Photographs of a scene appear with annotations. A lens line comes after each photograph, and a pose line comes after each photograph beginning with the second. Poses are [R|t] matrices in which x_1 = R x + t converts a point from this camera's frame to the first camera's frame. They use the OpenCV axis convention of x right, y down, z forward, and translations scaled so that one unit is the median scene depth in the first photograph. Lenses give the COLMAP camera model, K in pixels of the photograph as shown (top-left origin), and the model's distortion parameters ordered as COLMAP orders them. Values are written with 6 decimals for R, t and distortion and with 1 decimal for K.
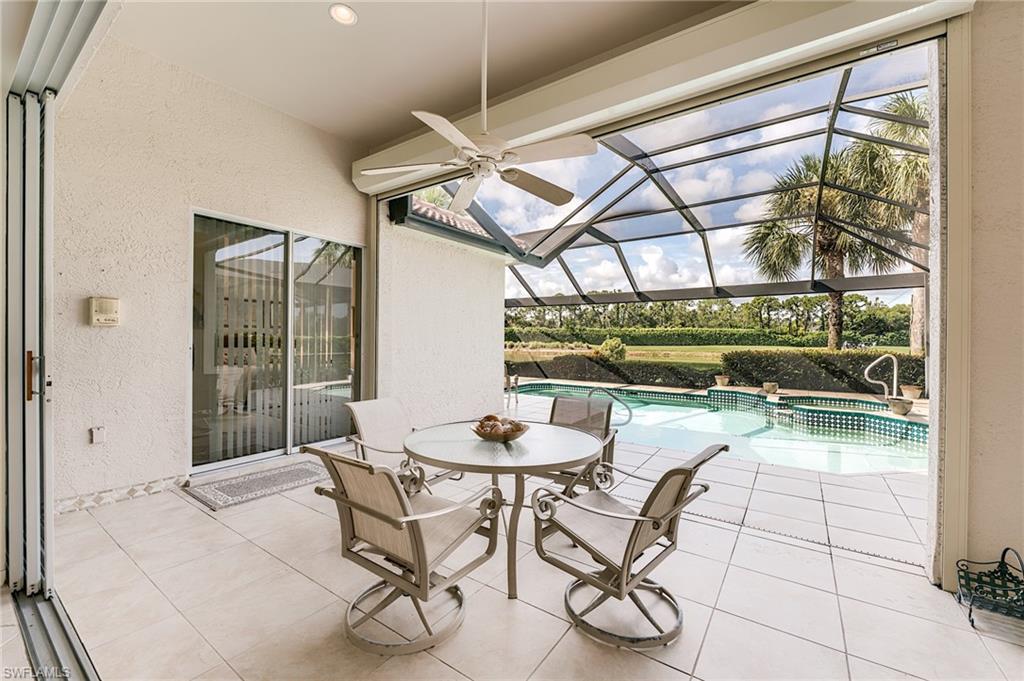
lens RADIAL K [[409.2, 0, 515.3], [0, 409.2, 339.8], [0, 0, 1]] dist [-0.009056, -0.001795]
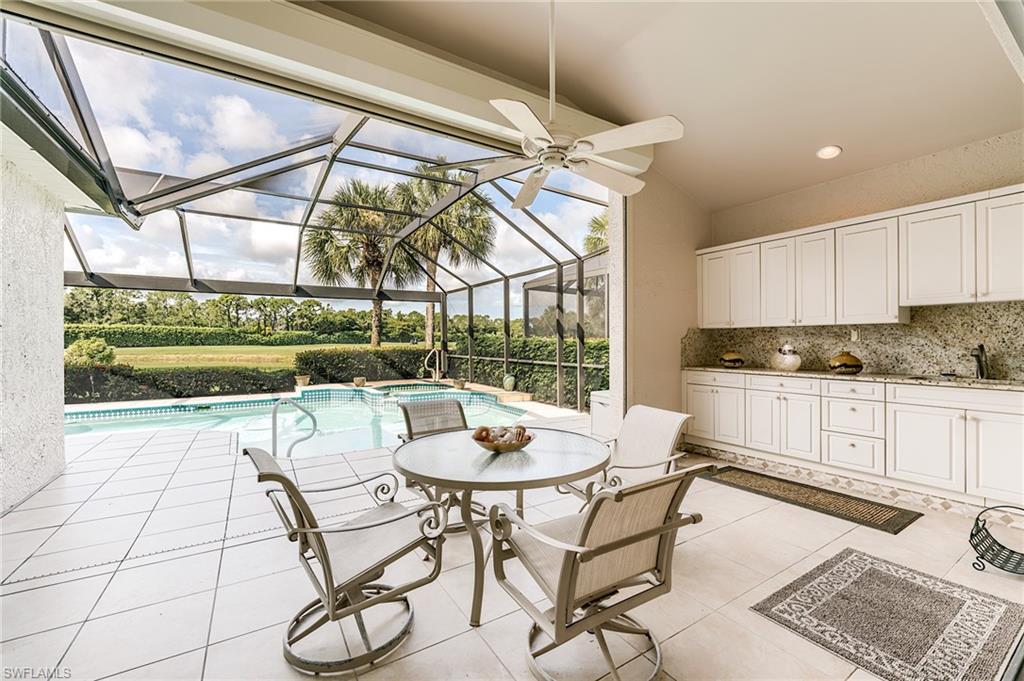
lens RADIAL K [[409.2, 0, 513.4], [0, 409.2, 346.5], [0, 0, 1]] dist [-0.009056, -0.001795]
pose [[0.387545, -0.022232, 0.921583, -0.180182], [0.005587, 0.999747, 0.021768, -0.001413], [-0.921834, -0.003287, 0.387571, 0.127439]]
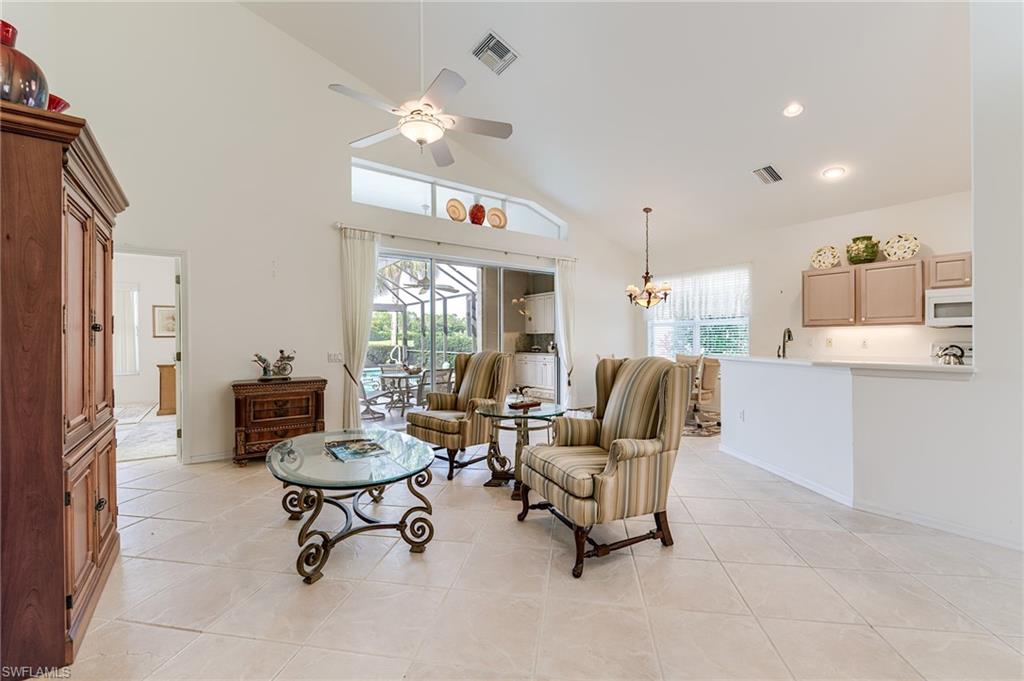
lens RADIAL K [[409.2, 0, 512.8], [0, 409.2, 340.7], [0, 0, 1]] dist [-0.009056, -0.001795]
pose [[0.319961, -0.012227, 0.947352, -0.533722], [0.003662, 0.999925, 0.011668, -0.005323], [-0.947424, -0.000264, 0.319982, -0.129803]]
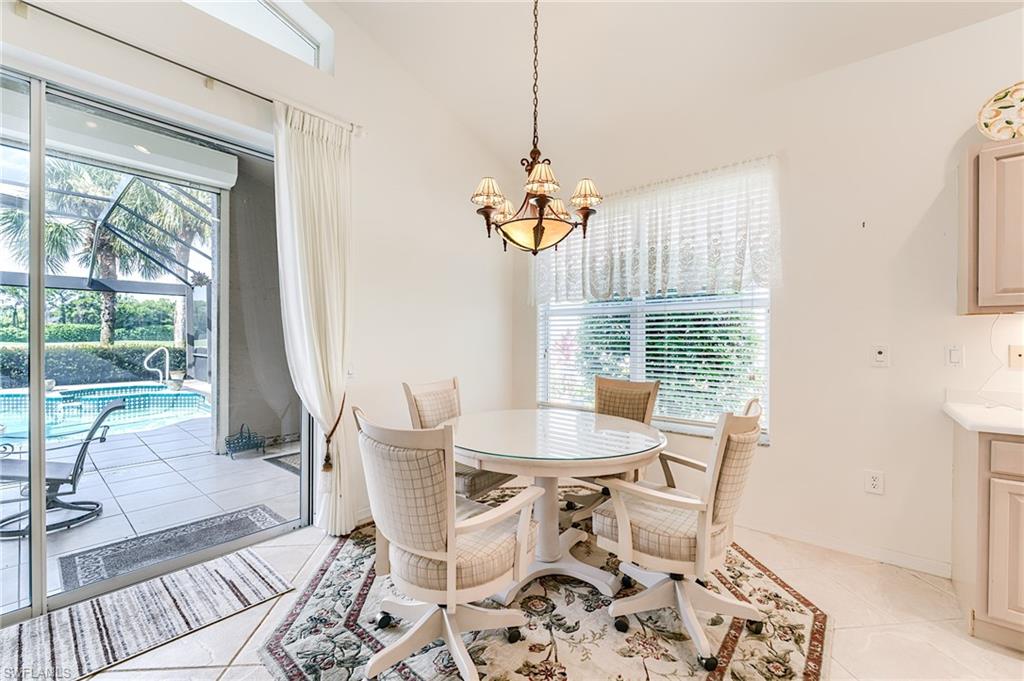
lens RADIAL K [[409.2, 0, 510.3], [0, 409.2, 343.8], [0, 0, 1]] dist [-0.009056, -0.001795]
pose [[0.081791, -0.017521, 0.996495, -0.173987], [-0.006522, 0.999815, 0.018115, -0.003675], [-0.996628, -0.007981, 0.081662, -0.130013]]
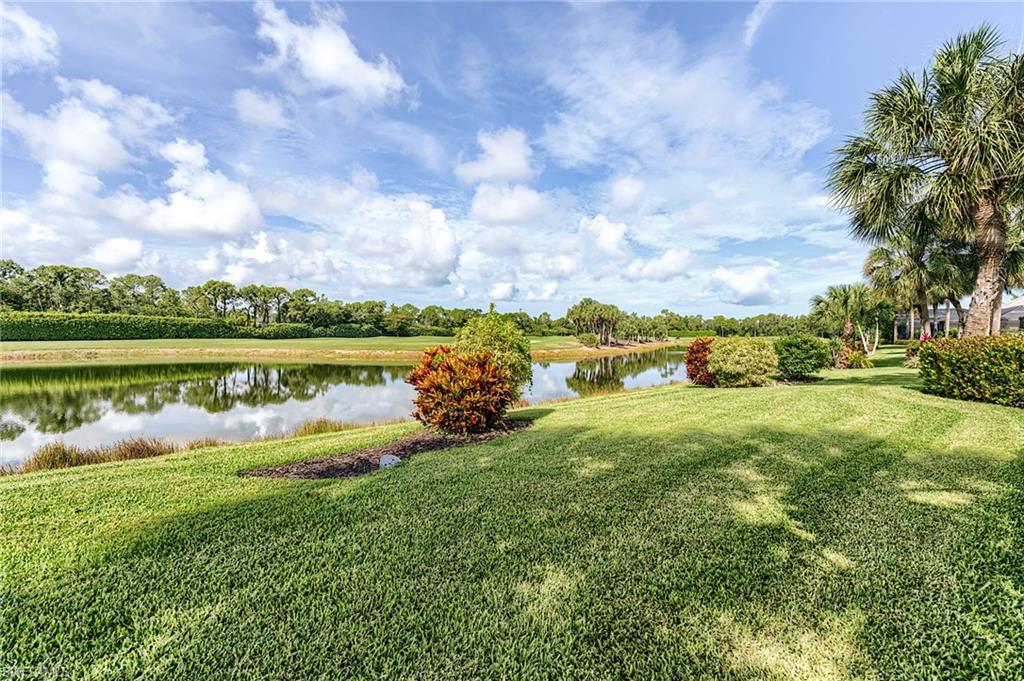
lens RADIAL K [[409.2, 0, 513.0], [0, 409.2, 342.5], [0, 0, 1]] dist [-0.009056, -0.001795]
pose [[0.310461, -0.020950, 0.950355, -0.124466], [-0.000512, 0.999753, 0.022207, 0.028037], [-0.950586, -0.007381, 0.310373, 1.260870]]
